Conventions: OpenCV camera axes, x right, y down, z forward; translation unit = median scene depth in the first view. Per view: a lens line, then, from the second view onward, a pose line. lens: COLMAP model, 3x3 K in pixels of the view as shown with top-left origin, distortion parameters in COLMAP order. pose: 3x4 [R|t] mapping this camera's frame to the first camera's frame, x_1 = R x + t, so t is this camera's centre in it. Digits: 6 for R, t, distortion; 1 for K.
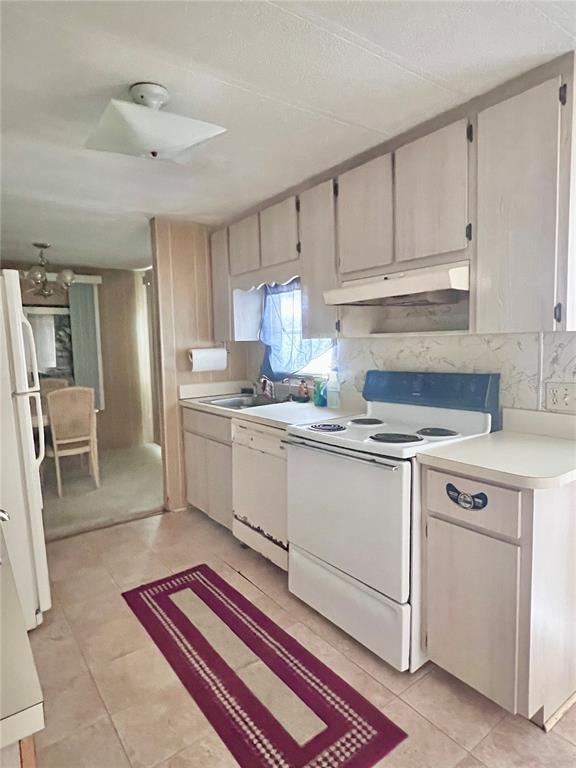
lens RADIAL K [[453.9, 0, 283.0], [0, 453.9, 380.7], [0, 0, 1]] dist [-0.008095, 0.000737]
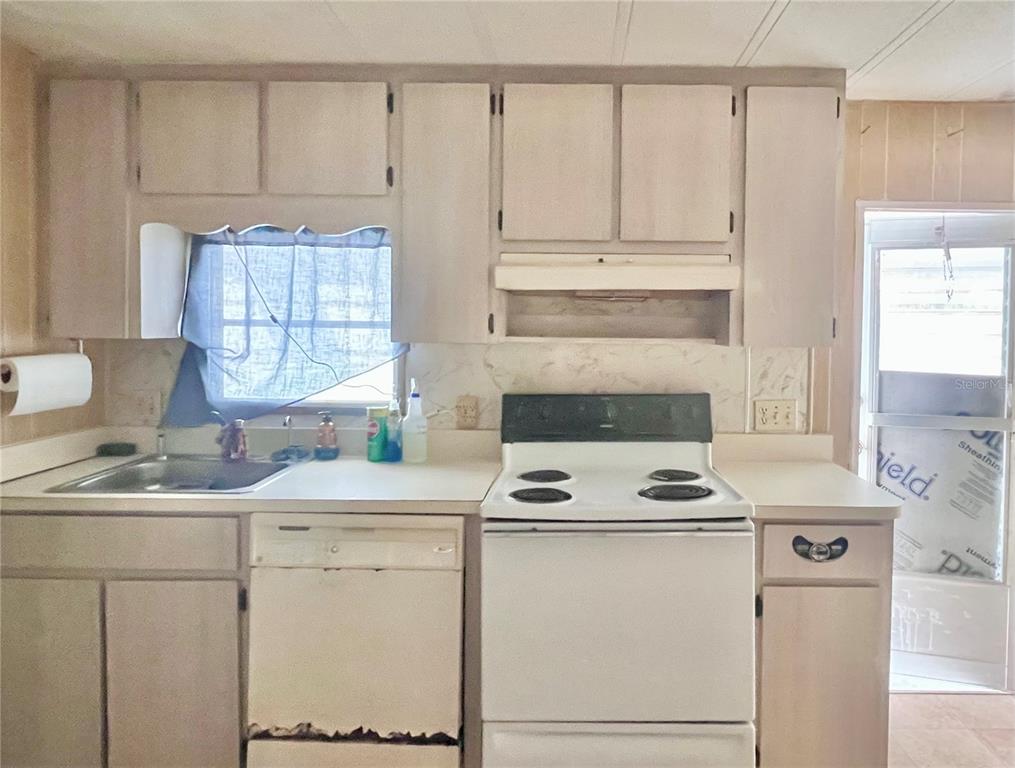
lens RADIAL K [[669.4, 0, 493.4], [0, 669.4, 341.8], [0, 0, 1]] dist [-0.010302, -0.000061]
pose [[0.587196, 0.012472, 0.809348, -0.625406], [0.043225, 0.997971, -0.046739, -0.057231], [-0.808290, 0.062429, 0.585466, 0.501286]]
